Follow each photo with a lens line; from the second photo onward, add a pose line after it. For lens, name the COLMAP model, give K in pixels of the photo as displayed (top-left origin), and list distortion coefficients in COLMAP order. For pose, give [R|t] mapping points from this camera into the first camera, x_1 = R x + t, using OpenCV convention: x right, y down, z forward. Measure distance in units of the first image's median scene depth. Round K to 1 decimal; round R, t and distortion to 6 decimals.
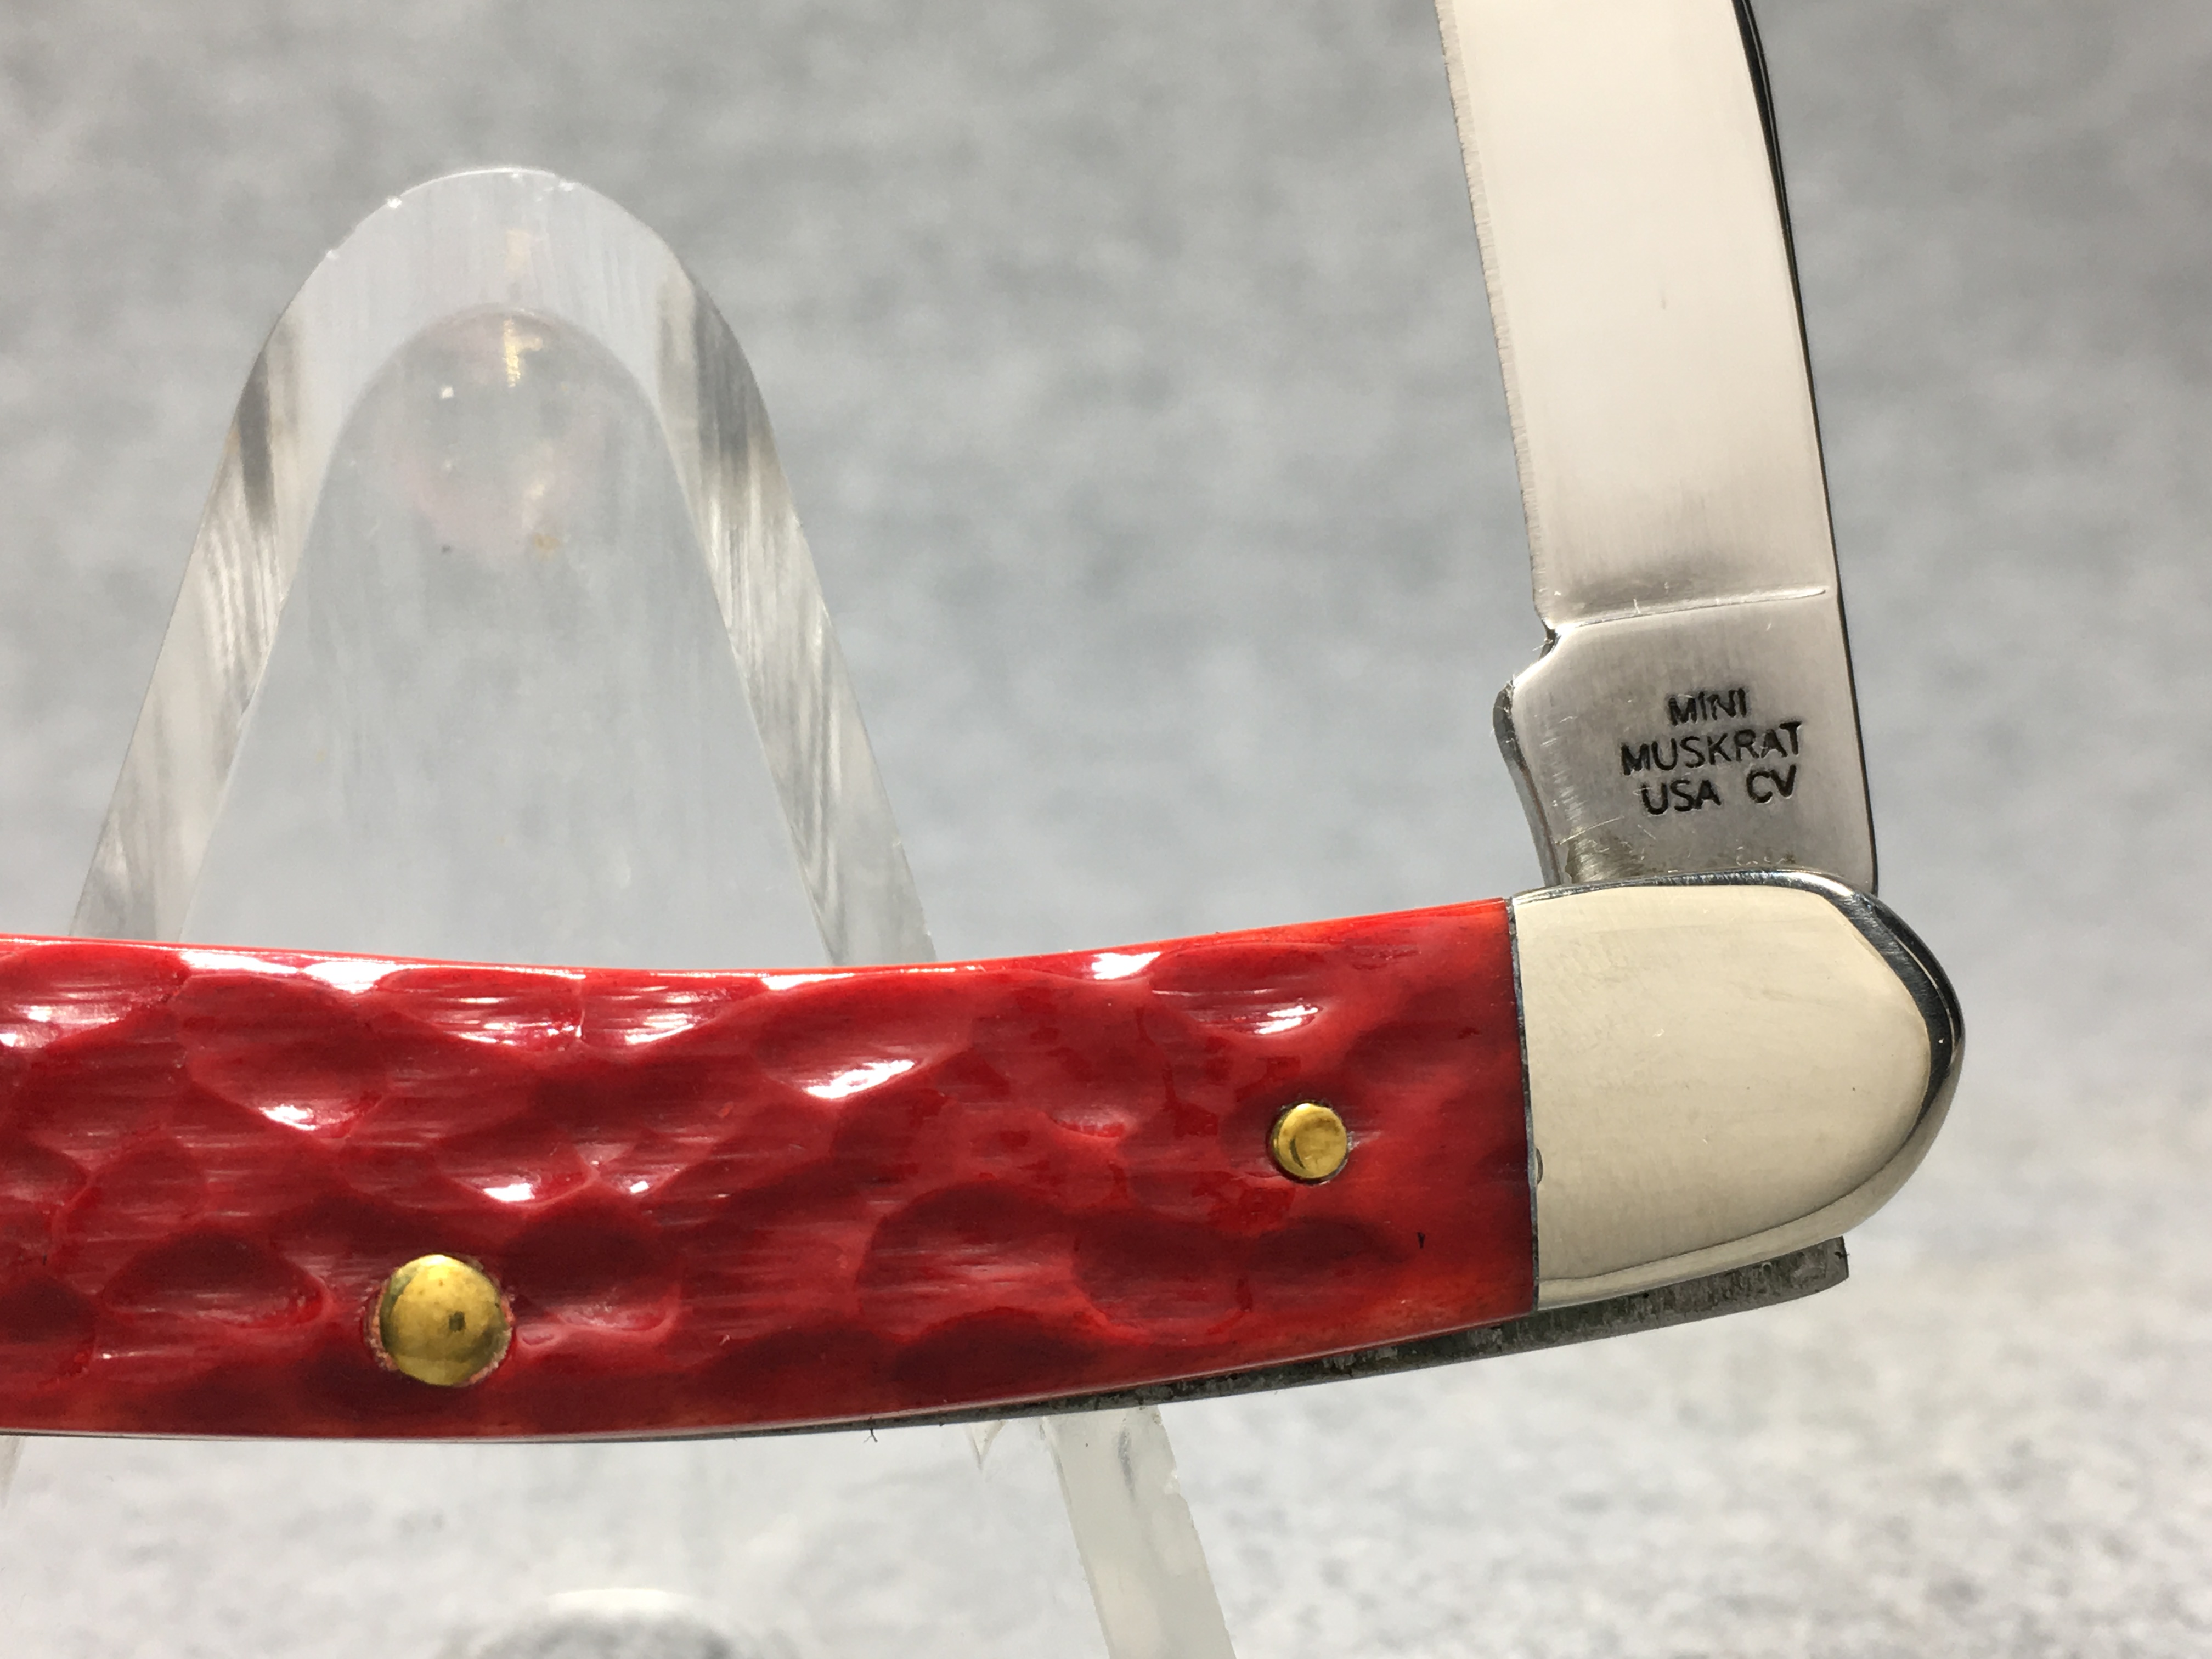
lens RADIAL K [[3164.7, 0, 1106.0], [0, 3164.7, 829.5], [0, 0, 1]] dist [0.056980, 0.041806]
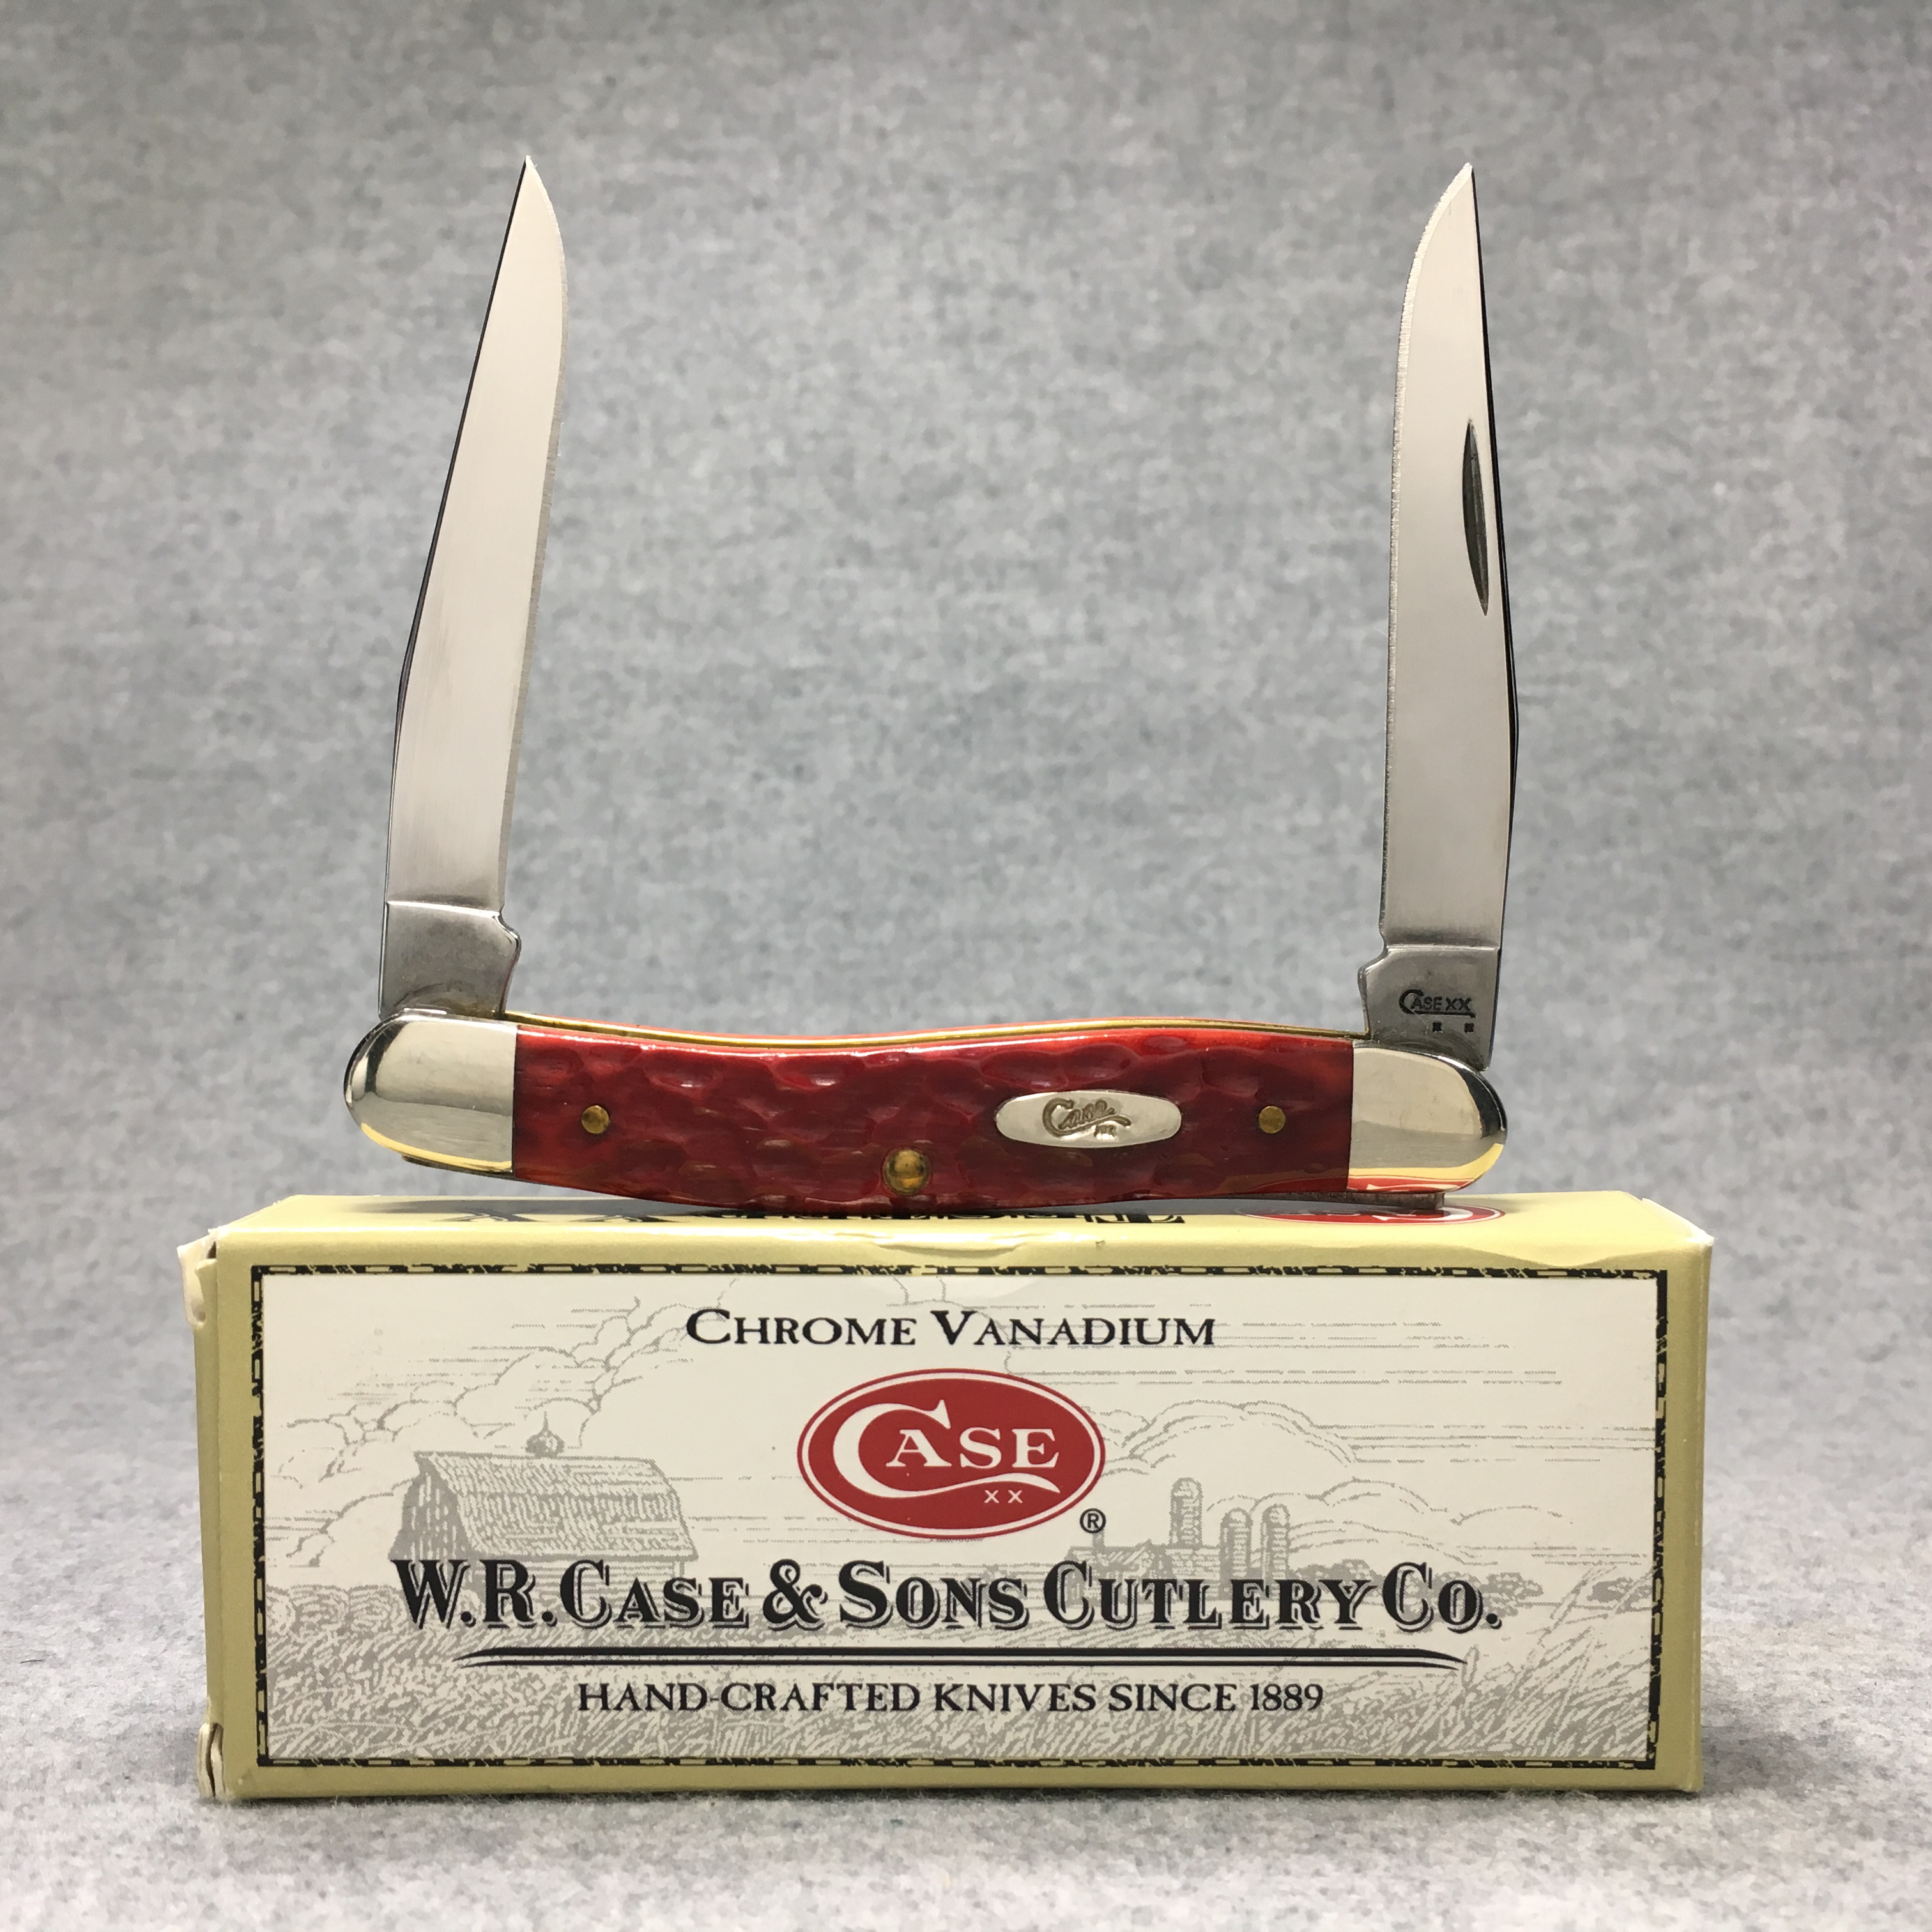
lens RADIAL K [[2400.9, 0, 966.0], [0, 2400.9, 966.0], [0, 0, 1]] dist [0.144540, -0.265846]
pose [[0.999132, 0.000693, -0.041646, -0.197125], [-0.007448, 0.986720, -0.162262, 0.008661], [0.040980, 0.162432, 0.985868, -0.629148]]
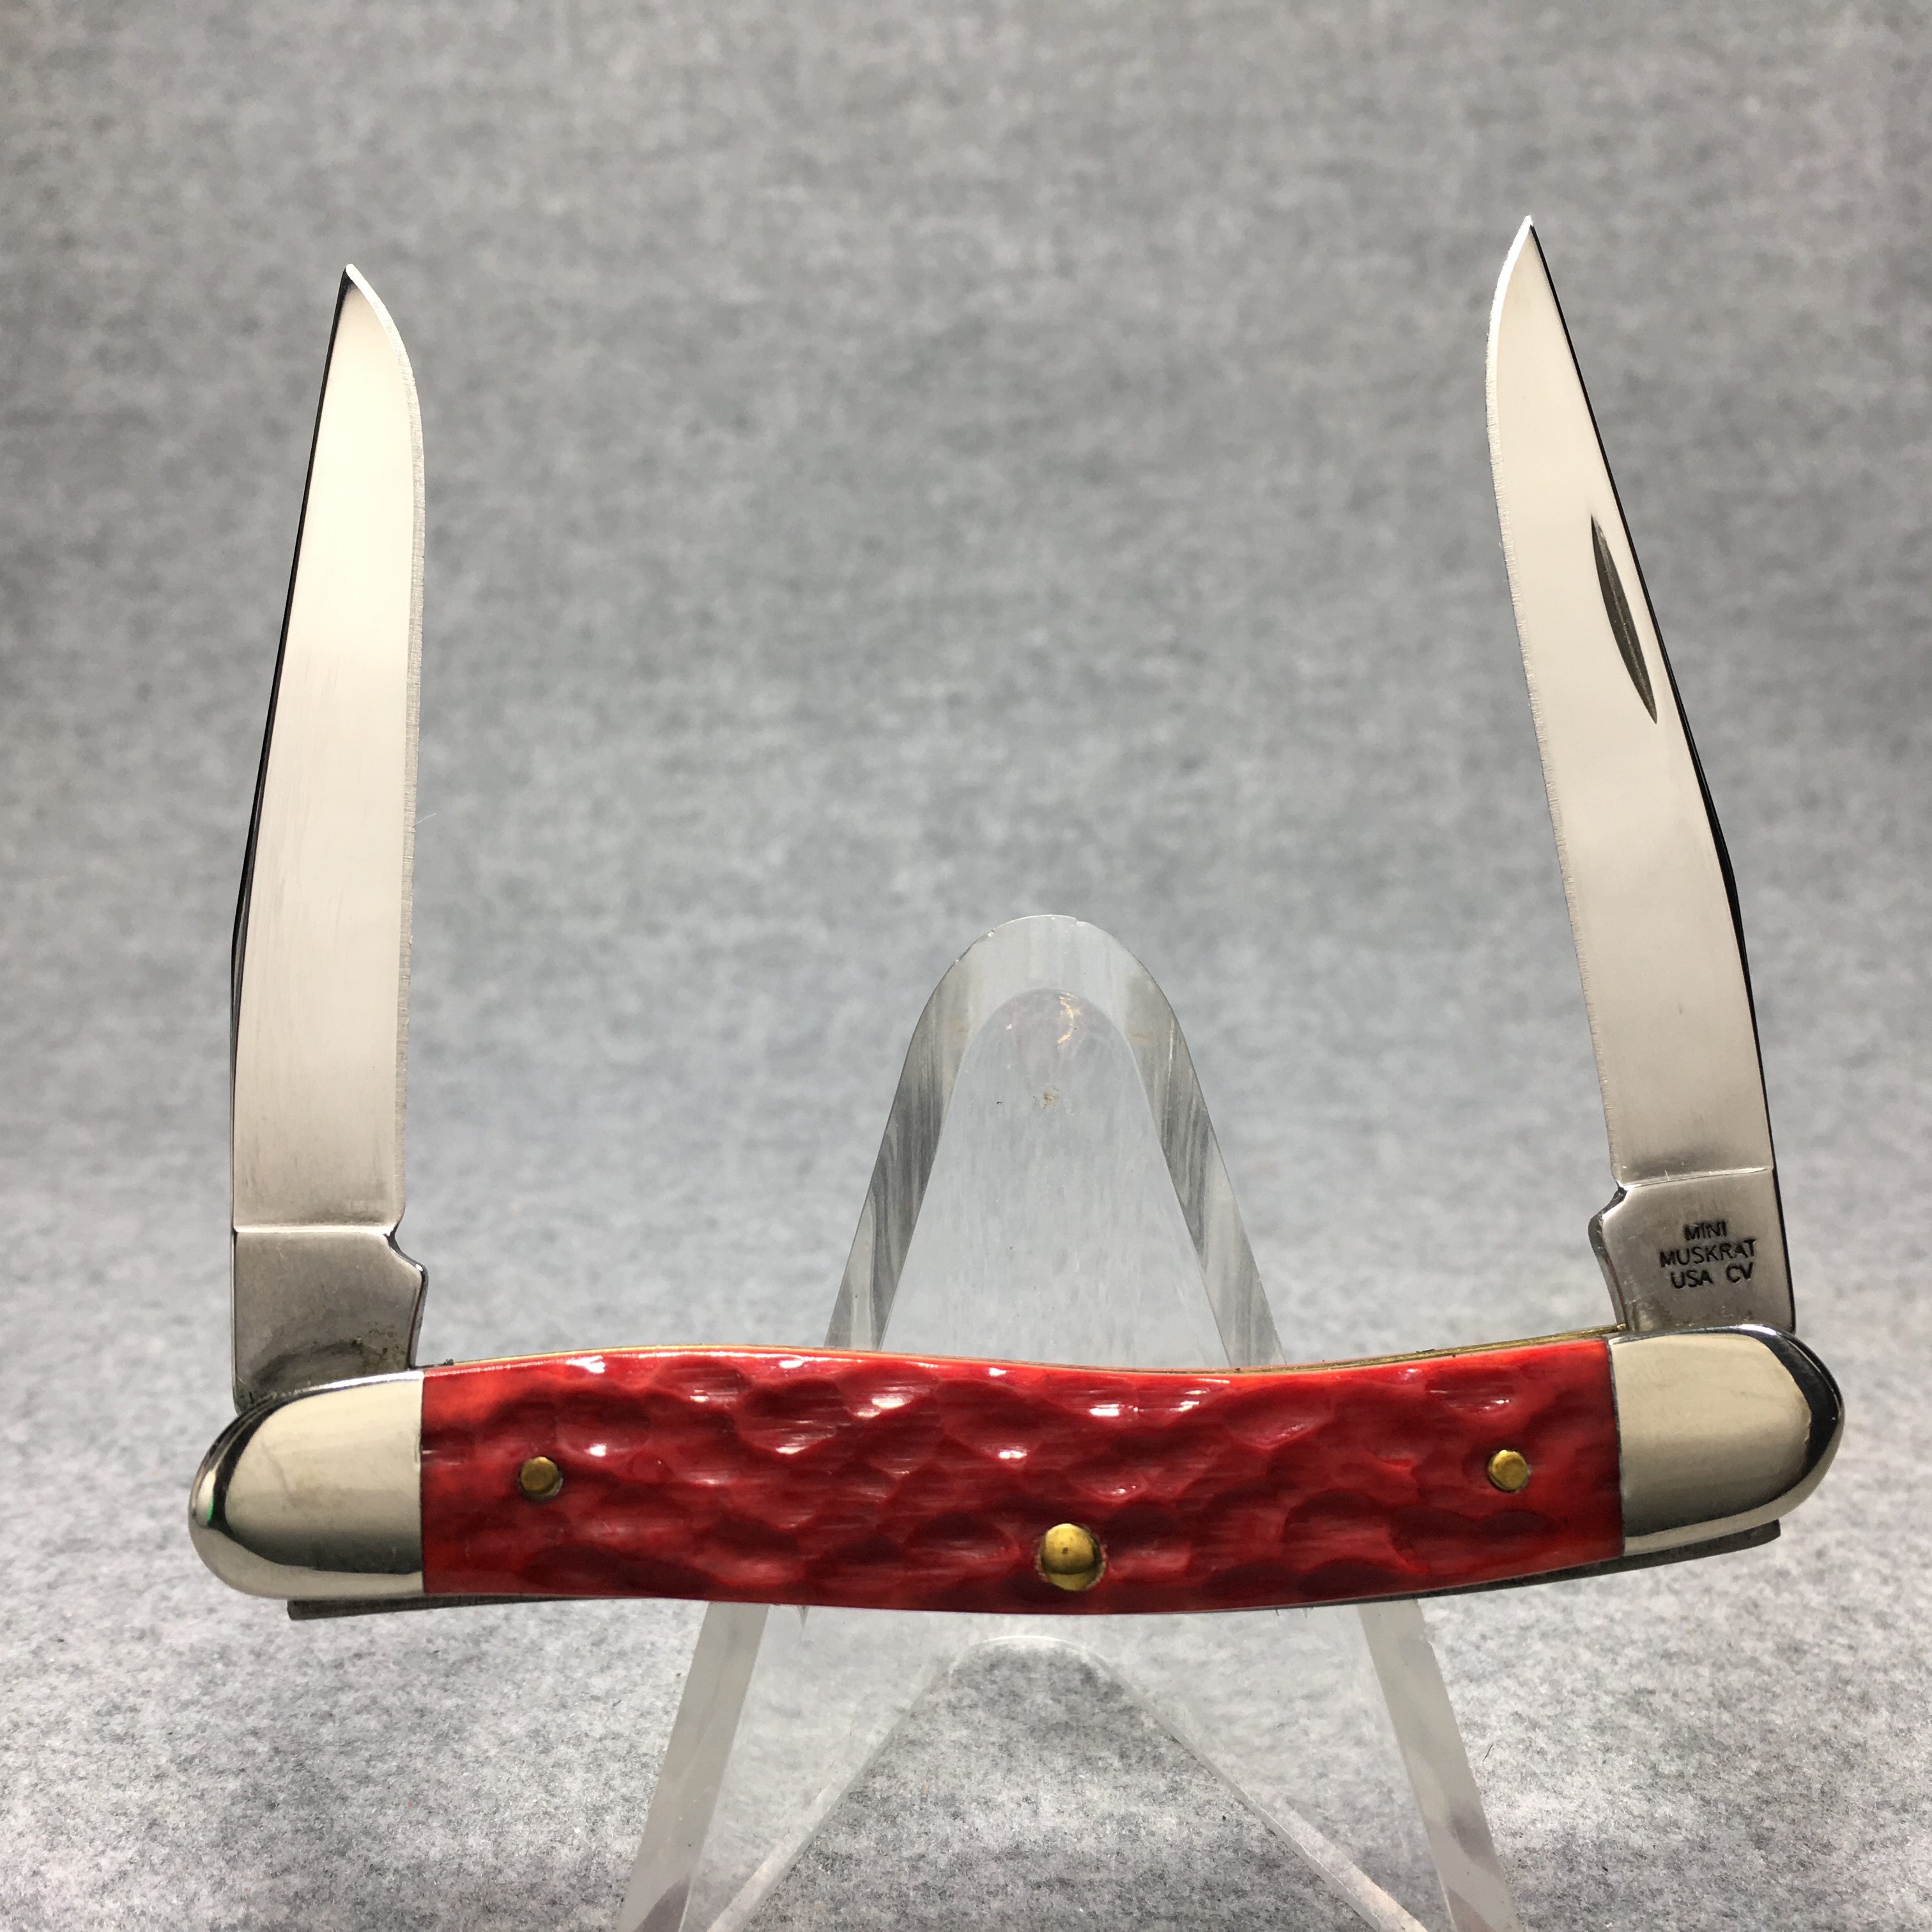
lens RADIAL K [[2400.9, 0, 966.0], [0, 2400.9, 966.0], [0, 0, 1]] dist [0.144540, -0.265846]
pose [[0.999850, 0.007867, -0.015425, -0.233231], [-0.007422, 0.999561, 0.028667, -0.236562], [0.015644, -0.028548, 0.999470, -0.461069]]
